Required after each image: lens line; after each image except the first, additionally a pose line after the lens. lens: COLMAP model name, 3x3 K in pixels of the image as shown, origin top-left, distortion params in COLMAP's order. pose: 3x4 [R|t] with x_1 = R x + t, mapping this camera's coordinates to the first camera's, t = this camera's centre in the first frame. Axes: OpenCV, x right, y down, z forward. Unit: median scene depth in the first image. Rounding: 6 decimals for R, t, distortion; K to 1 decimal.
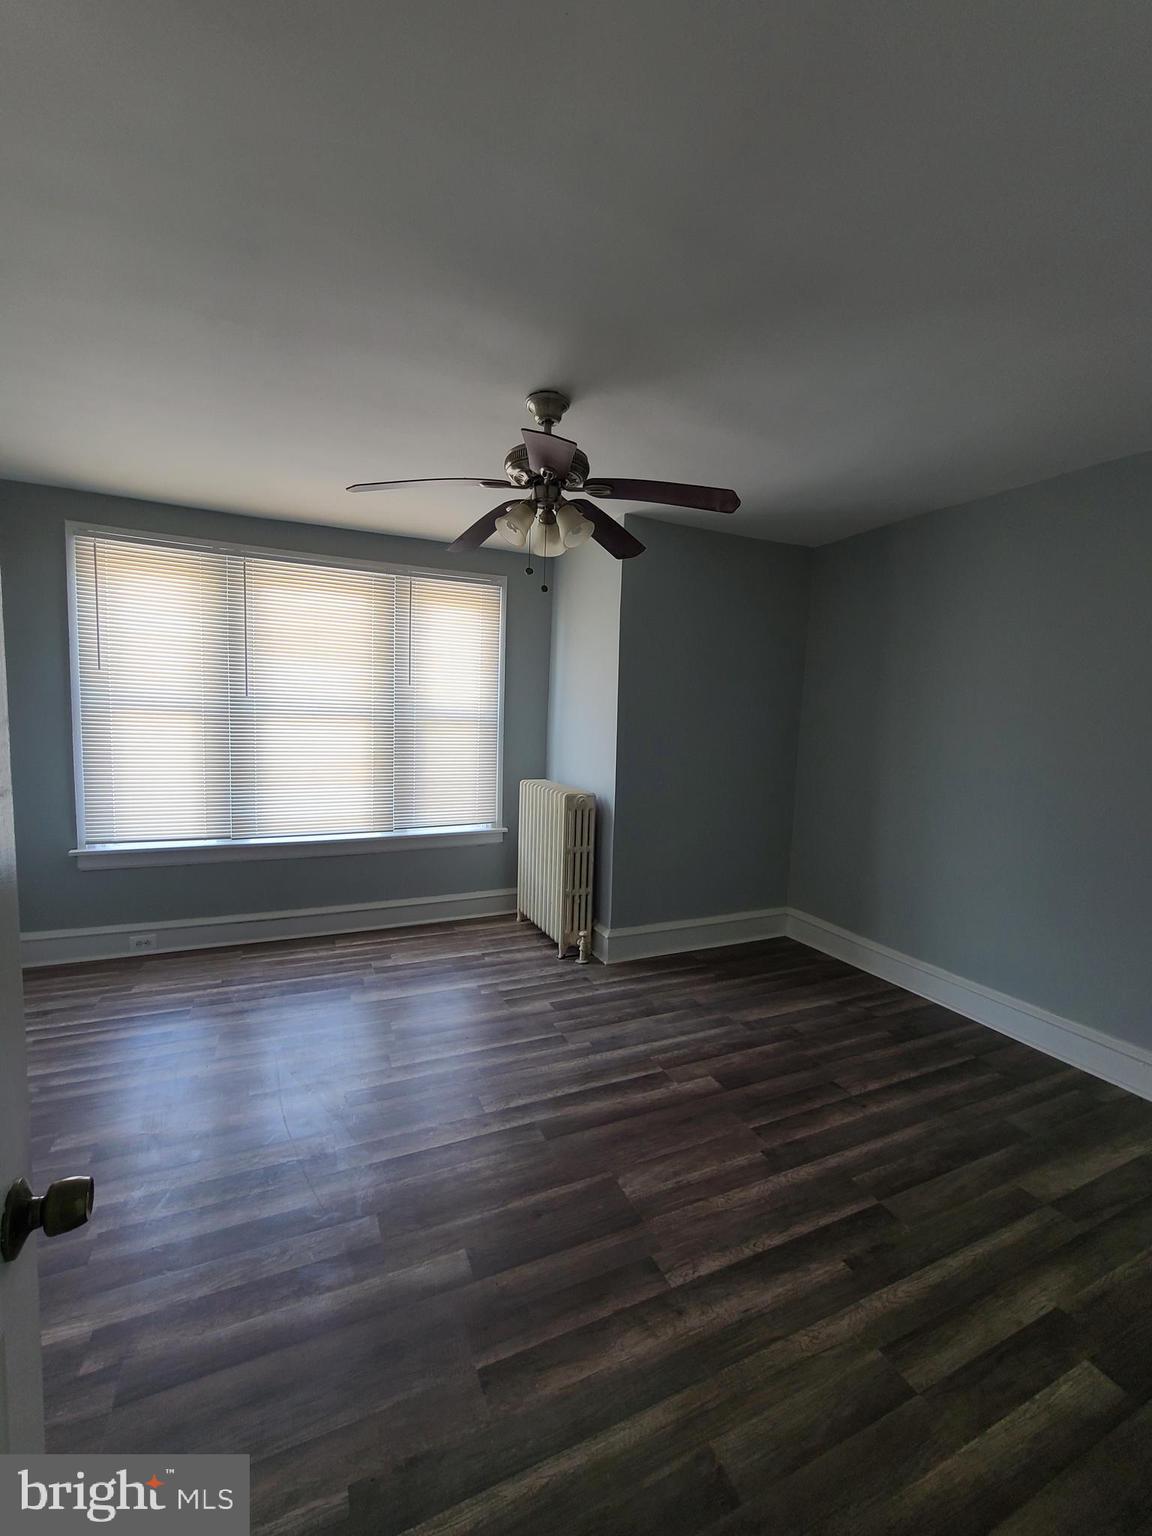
lens RADIAL K [[628.9, 0, 579.2], [0, 628.9, 772.0], [0, 0, 1]] dist [-0.008378, 0.001230]
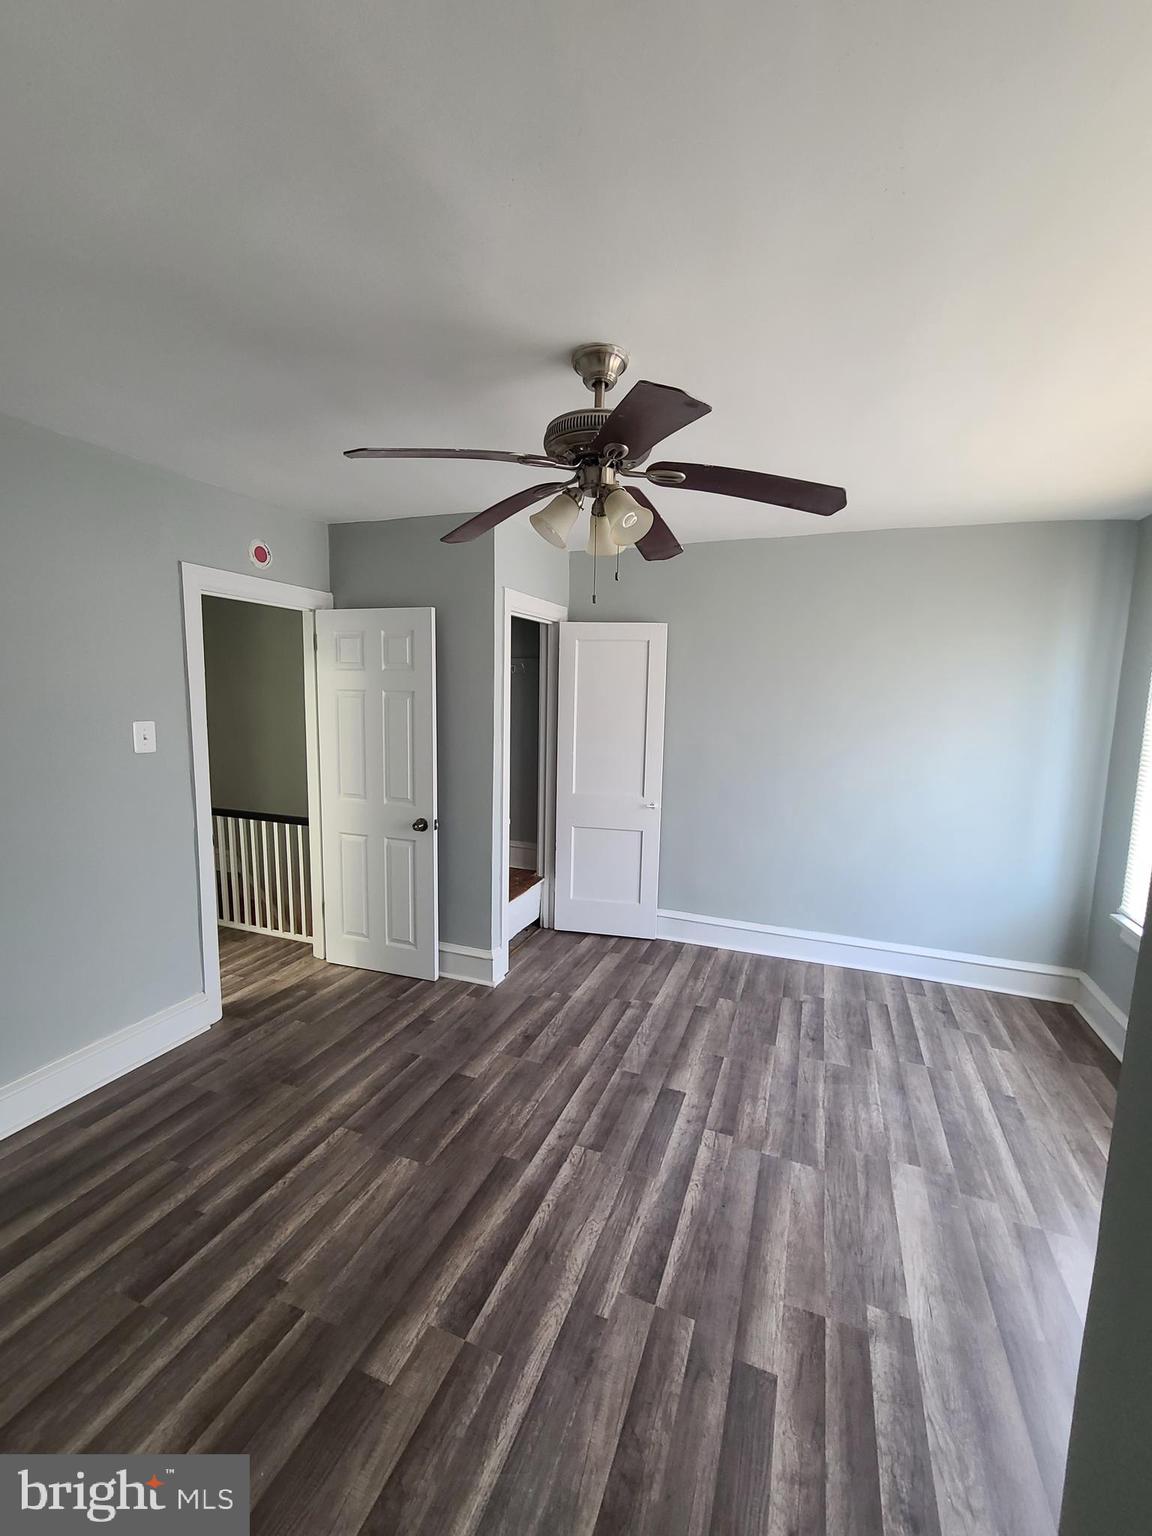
lens RADIAL K [[628.9, 0, 579.2], [0, 628.9, 772.0], [0, 0, 1]] dist [-0.008378, 0.001230]
pose [[-0.715211, 0.040155, -0.697754, 0.571713], [-0.106508, 0.980425, 0.165595, -0.227482], [0.690745, 0.192752, -0.696935, 1.738528]]
